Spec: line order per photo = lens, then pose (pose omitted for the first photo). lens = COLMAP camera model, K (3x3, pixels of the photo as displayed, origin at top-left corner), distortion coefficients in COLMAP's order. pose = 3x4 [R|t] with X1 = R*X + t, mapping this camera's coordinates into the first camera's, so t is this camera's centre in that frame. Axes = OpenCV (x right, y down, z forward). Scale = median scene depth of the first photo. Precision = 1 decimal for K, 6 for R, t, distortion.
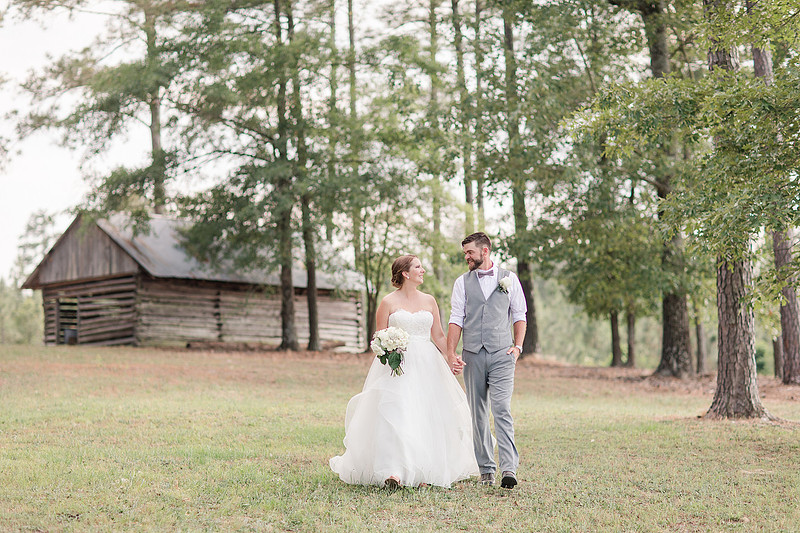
lens RADIAL K [[2501.7, 0, 400.0], [0, 2501.7, 266.5], [0, 0, 1]] dist [0.077114, 1.584998]
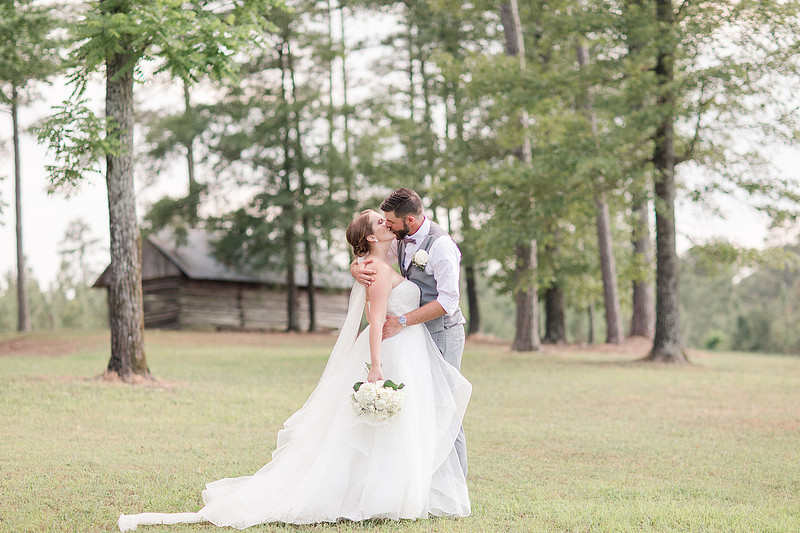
lens RADIAL K [[2501.7, 0, 400.0], [0, 2501.7, 266.5], [0, 0, 1]] dist [0.077114, 1.584998]
pose [[0.999907, -0.007697, -0.011293, 0.026662], [0.007688, 0.999970, -0.000784, -0.000088], [0.011298, 0.000697, 0.999936, -0.319710]]
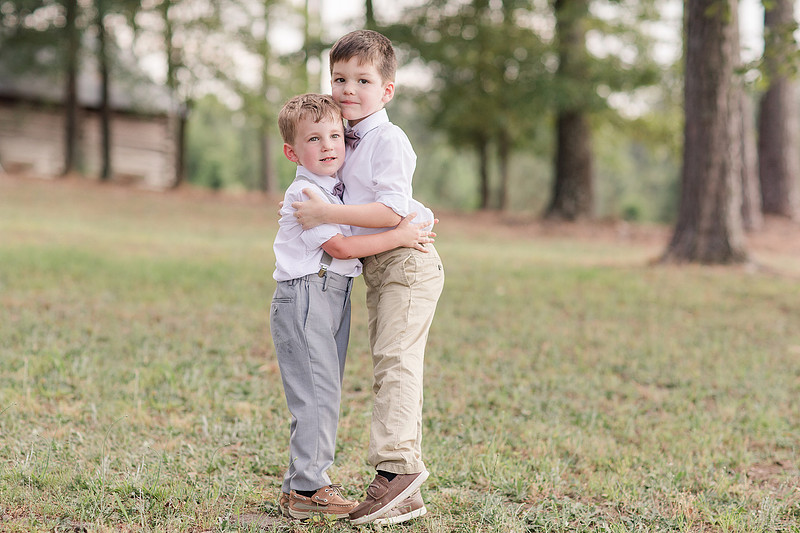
lens RADIAL K [[2732.9, 0, 400.0], [0, 2732.9, 266.5], [0, 0, 1]] dist [0.612733, 1.060949]
pose [[0.997748, 0.022220, 0.063280, 0.003739], [-0.025696, 0.998175, 0.054655, 0.009536], [-0.061950, -0.056158, 0.996498, 0.117167]]
